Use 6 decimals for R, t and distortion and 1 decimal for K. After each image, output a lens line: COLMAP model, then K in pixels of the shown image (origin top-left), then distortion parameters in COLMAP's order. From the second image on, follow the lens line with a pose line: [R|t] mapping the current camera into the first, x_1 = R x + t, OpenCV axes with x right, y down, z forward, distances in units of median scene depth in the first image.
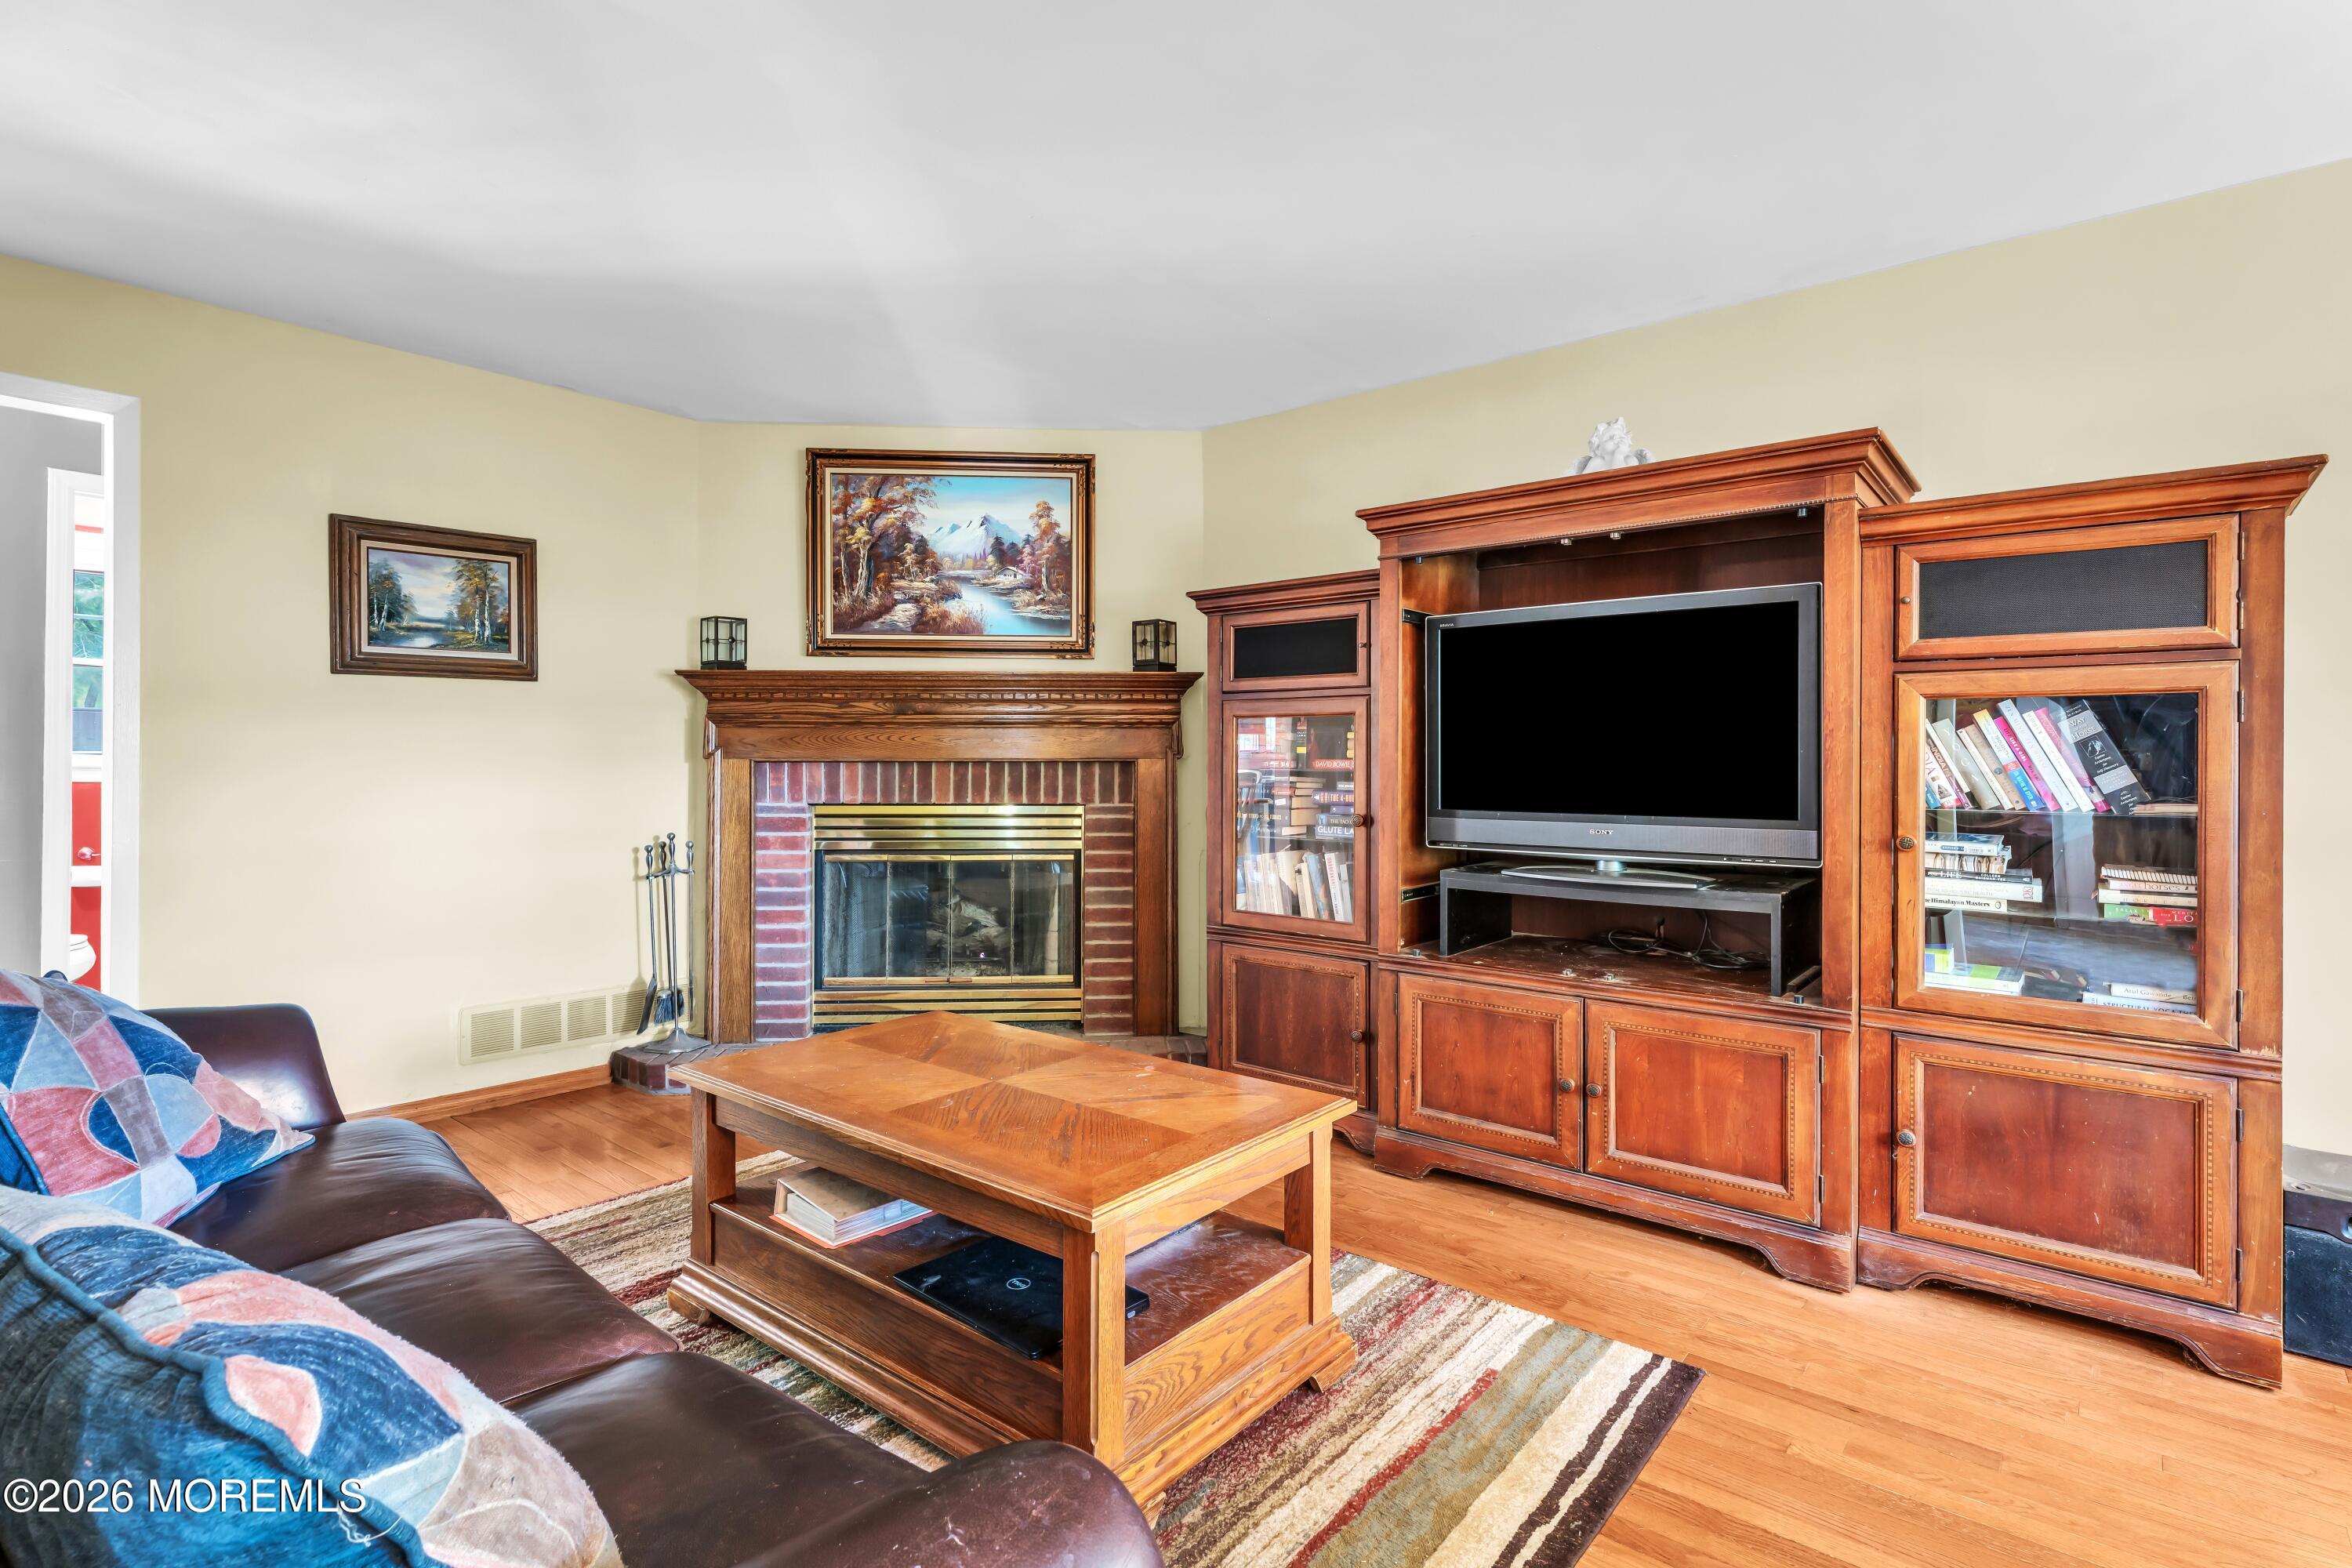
lens RADIAL K [[1135.2, 0, 1167.8], [0, 1135.2, 766.7], [0, 0, 1]] dist [-0.002116, 0.000480]
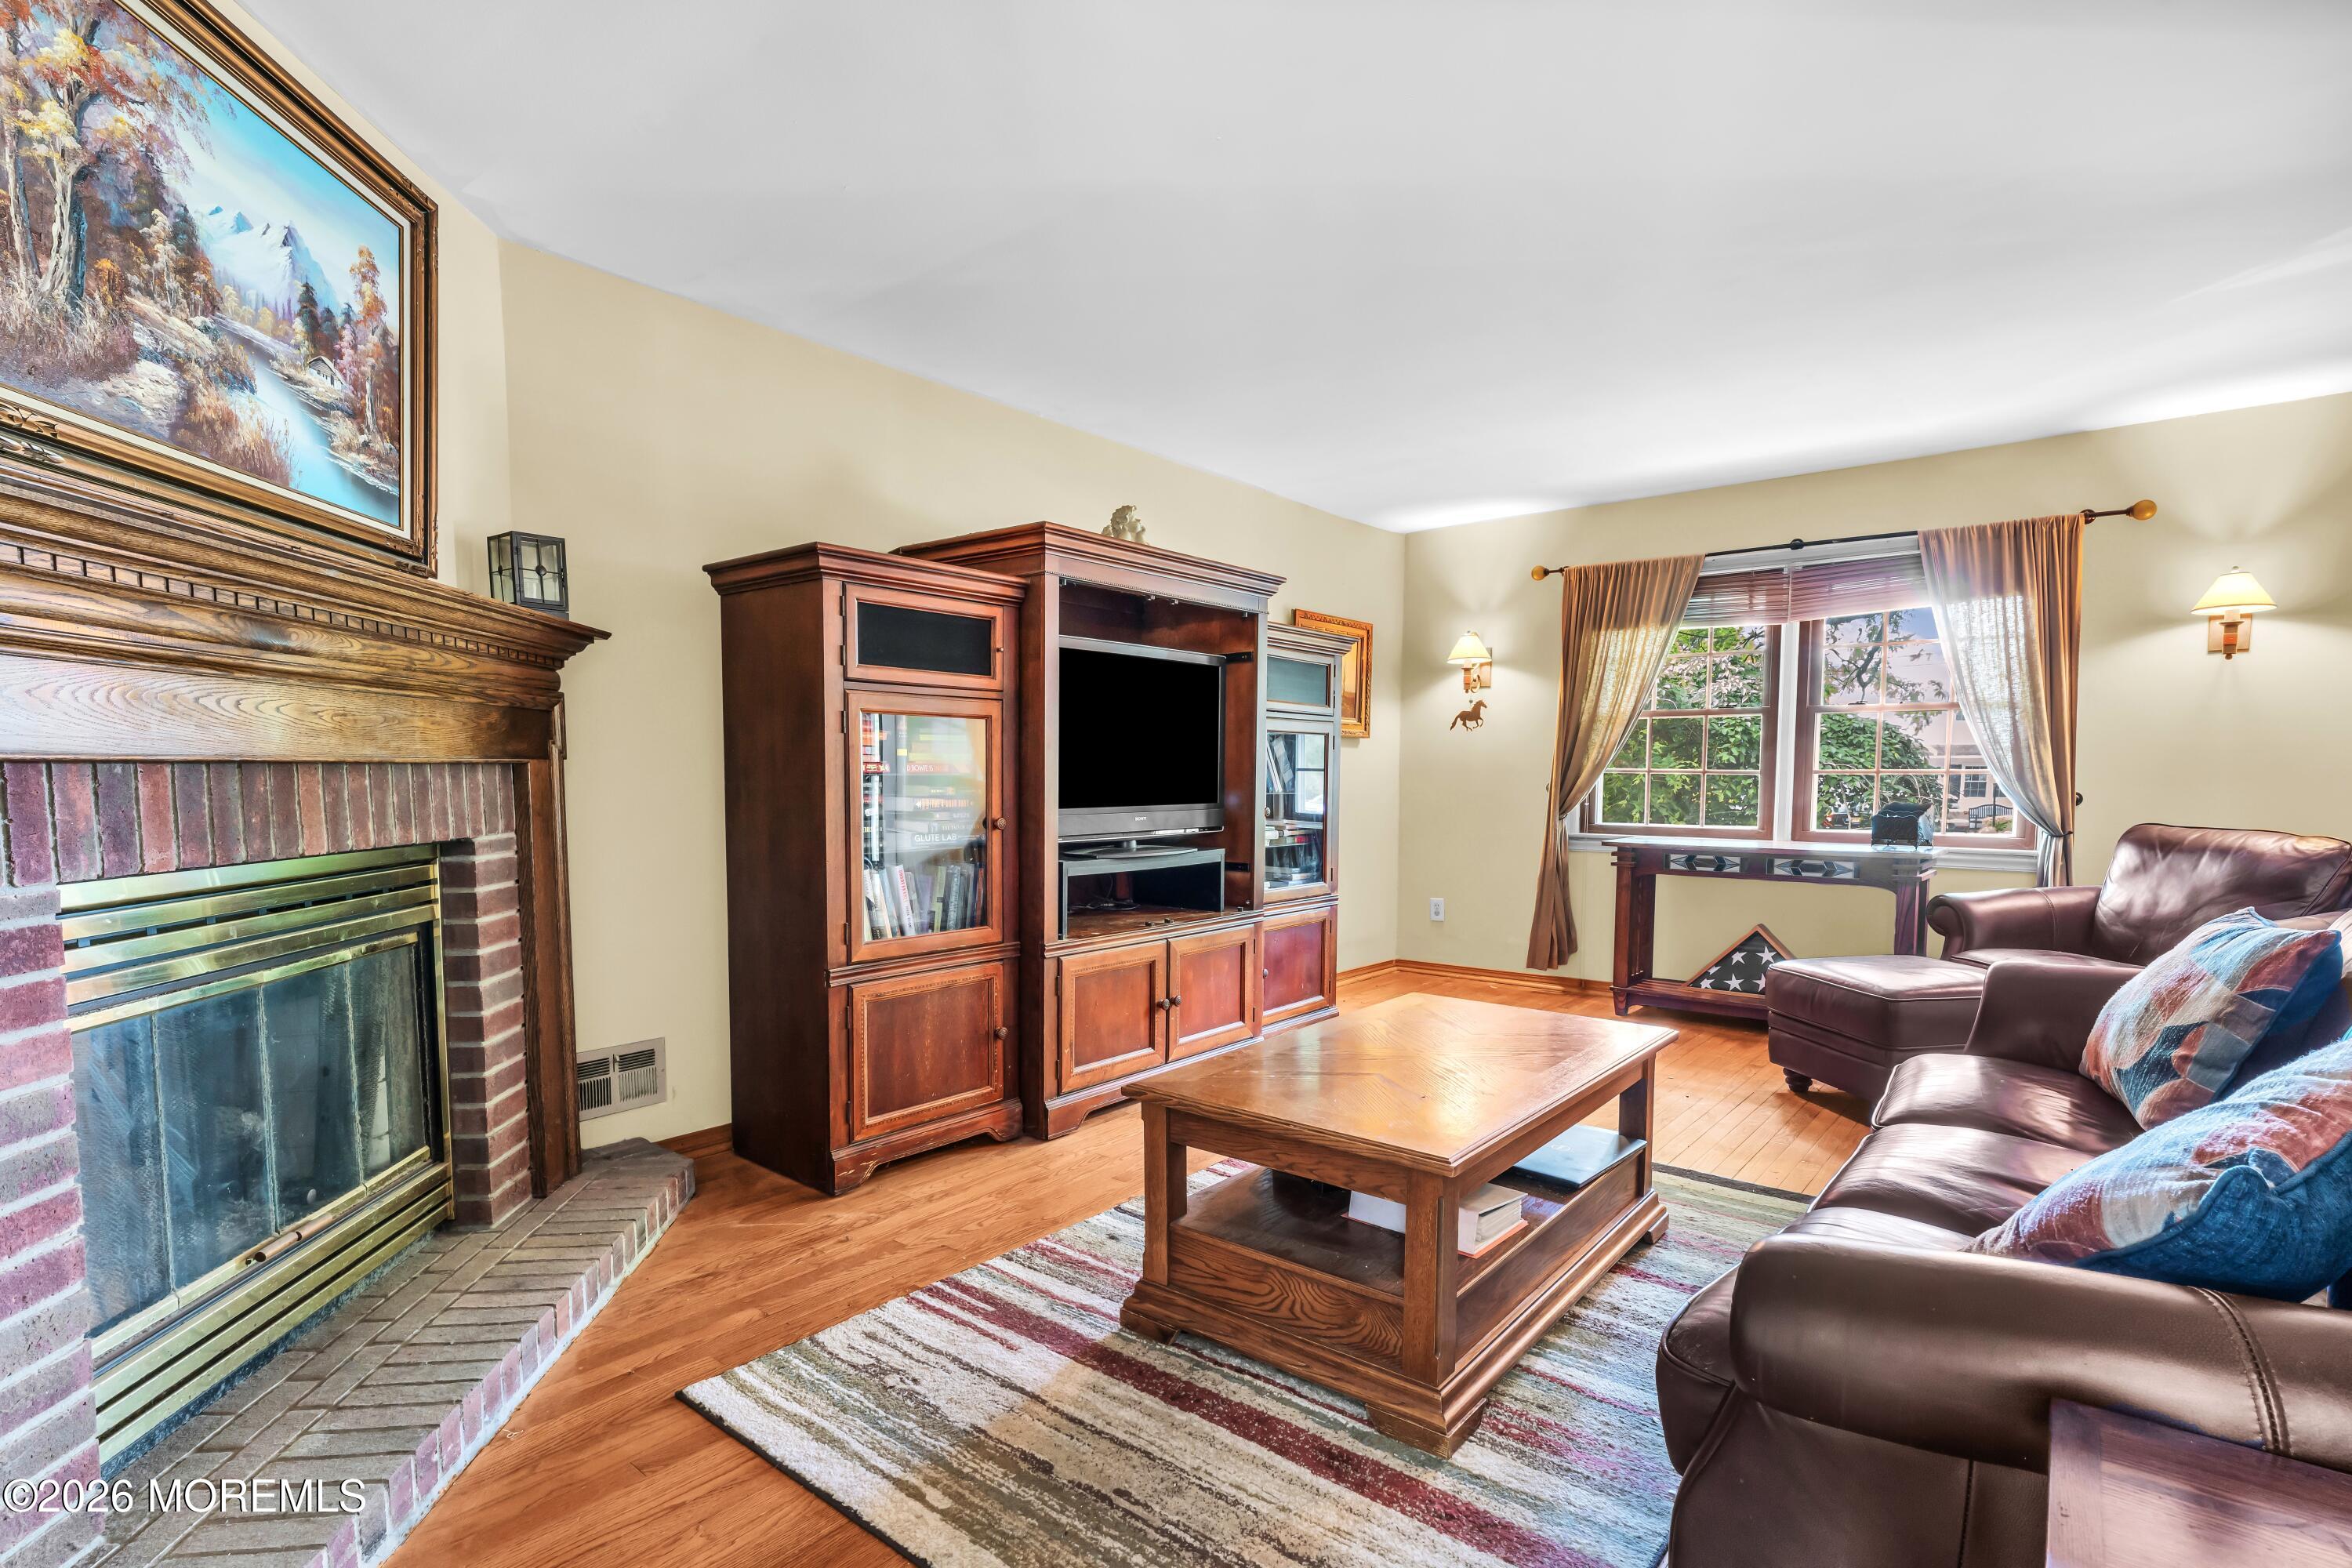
lens RADIAL K [[1135.2, 0, 1191.7], [0, 1135.2, 857.7], [0, 0, 1]] dist [-0.002116, 0.000480]
pose [[-0.016844, -0.079905, 0.996660, -1.020724], [0.002070, 0.996797, 0.079951, -0.003182], [-0.999856, 0.003410, -0.016625, 1.016845]]
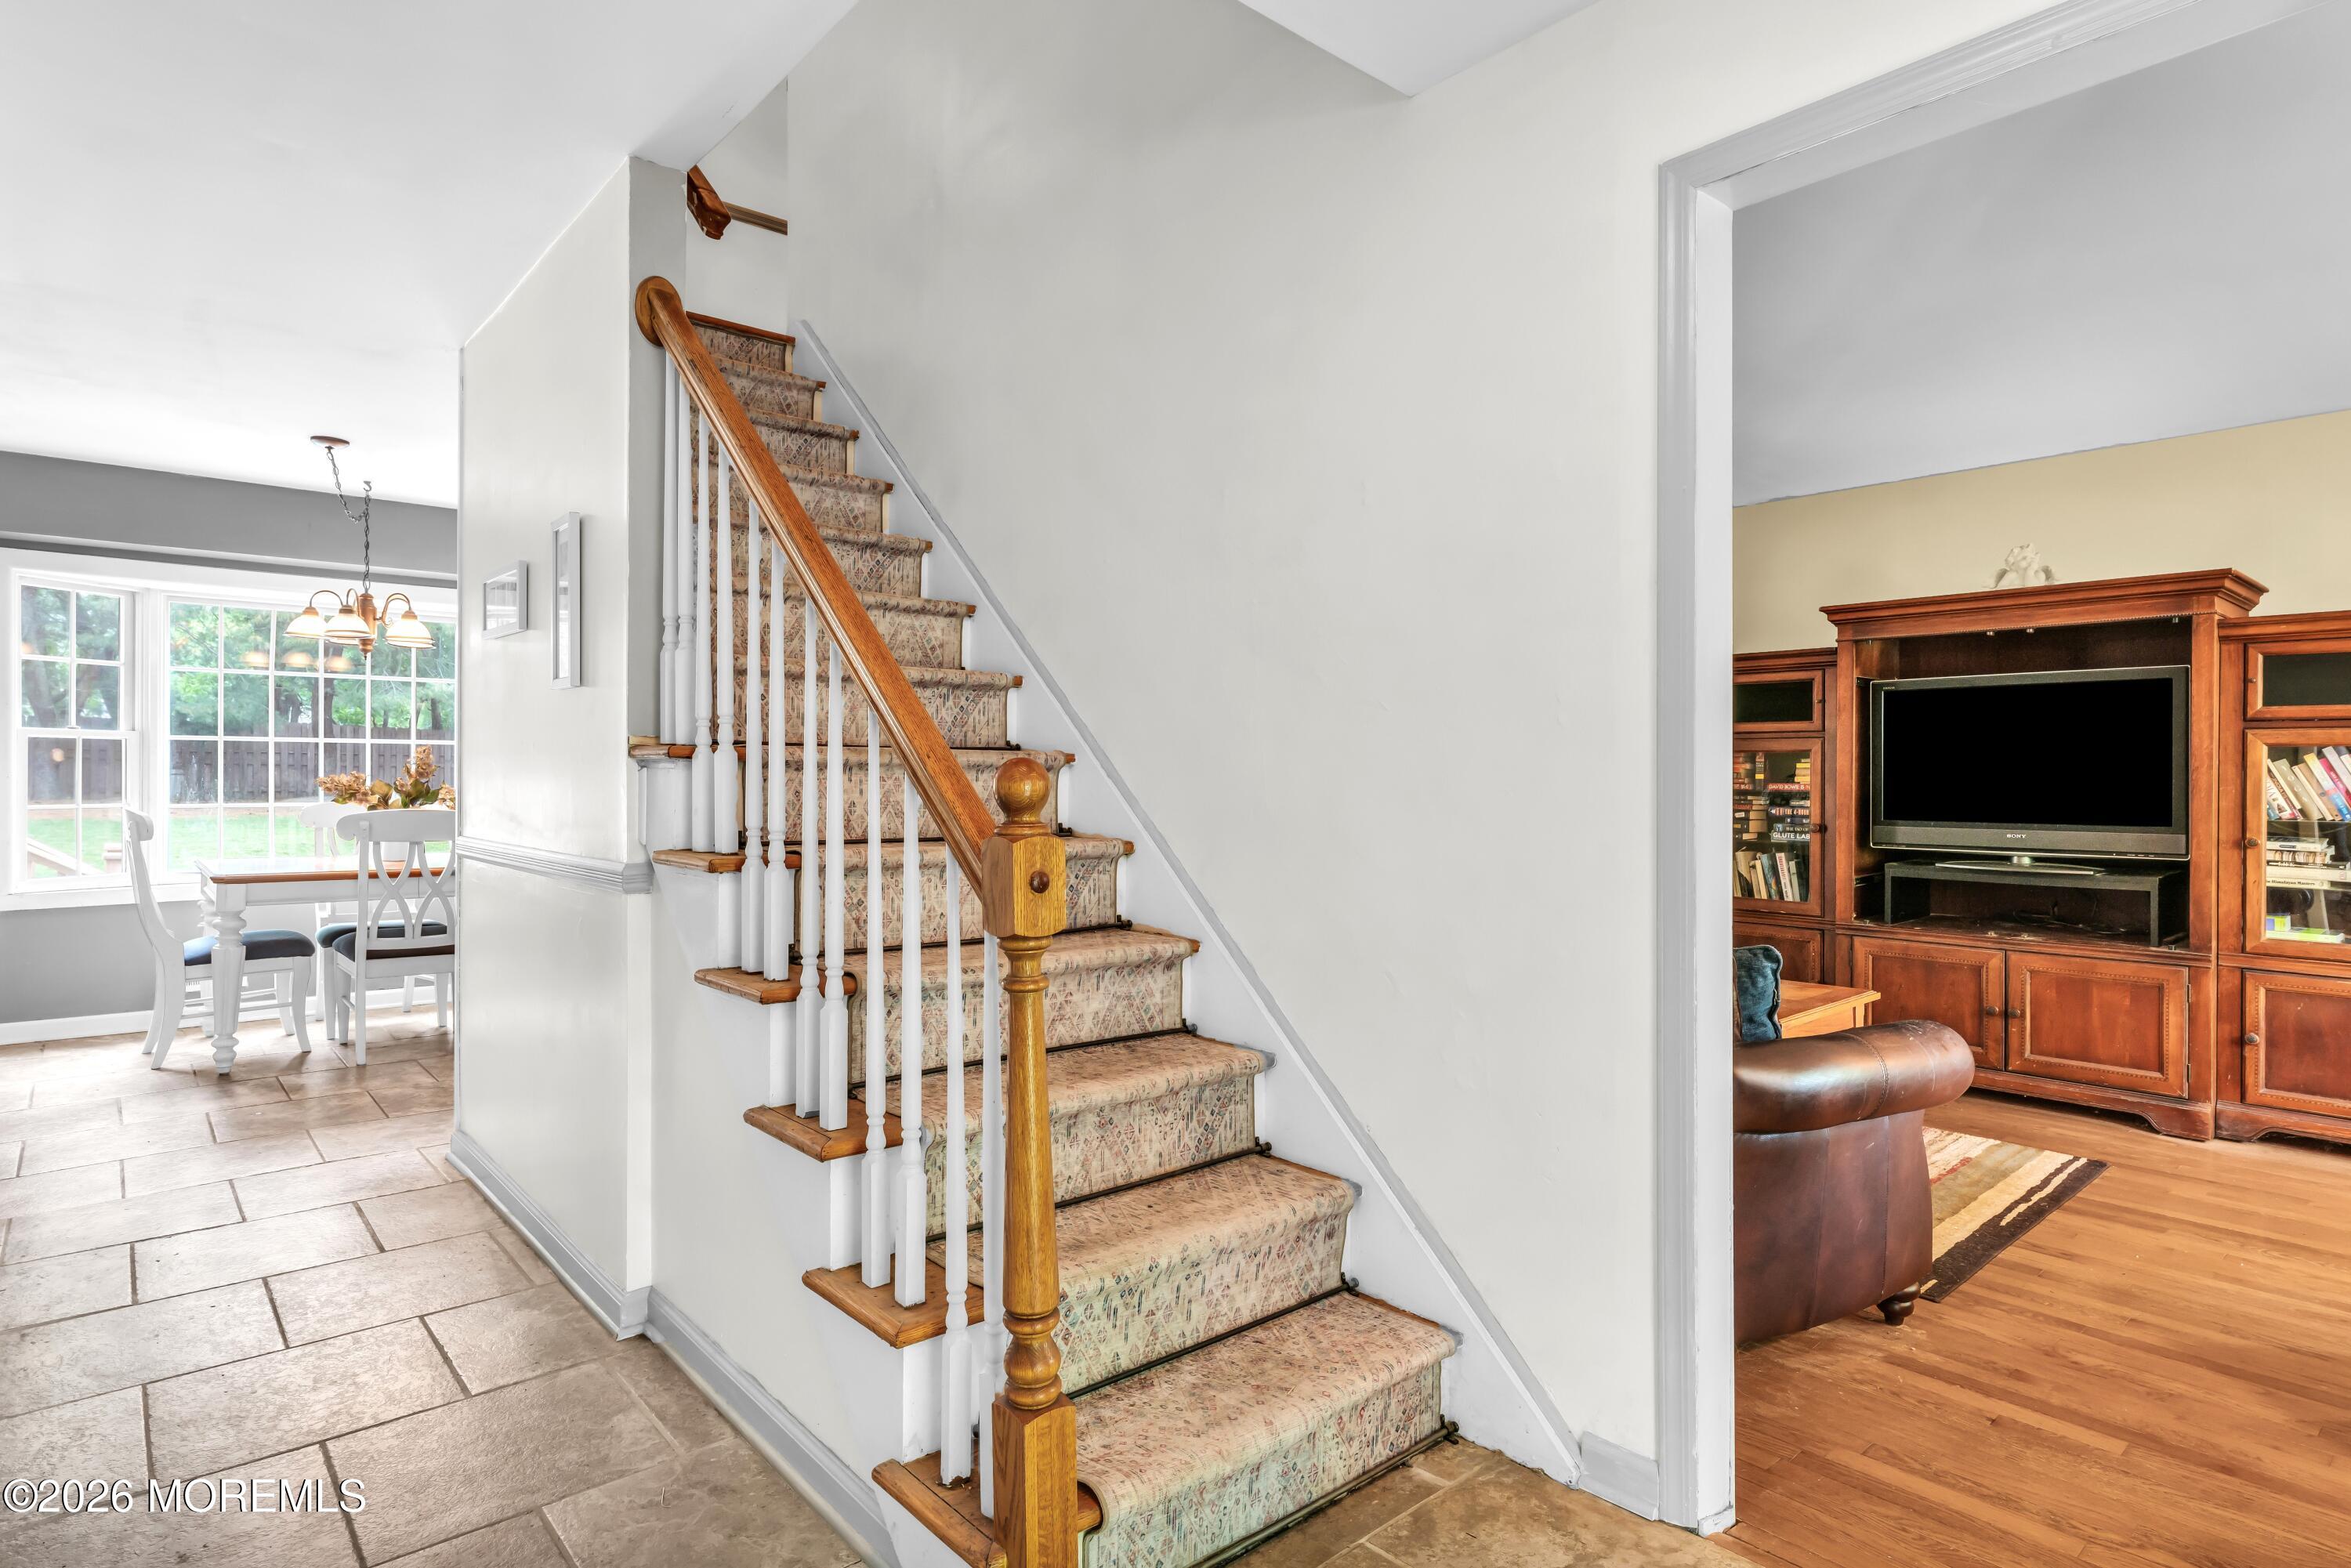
lens RADIAL K [[1236.2, 0, 1191.3], [0, 1236.2, 784.7], [0, 0, 1]] dist [-0.000168, 0.001939]
pose [[0.988765, -0.000690, -0.149477, -0.441300], [0.001468, 0.999986, 0.005094, -0.017574], [0.149472, -0.005256, 0.988752, -0.742370]]
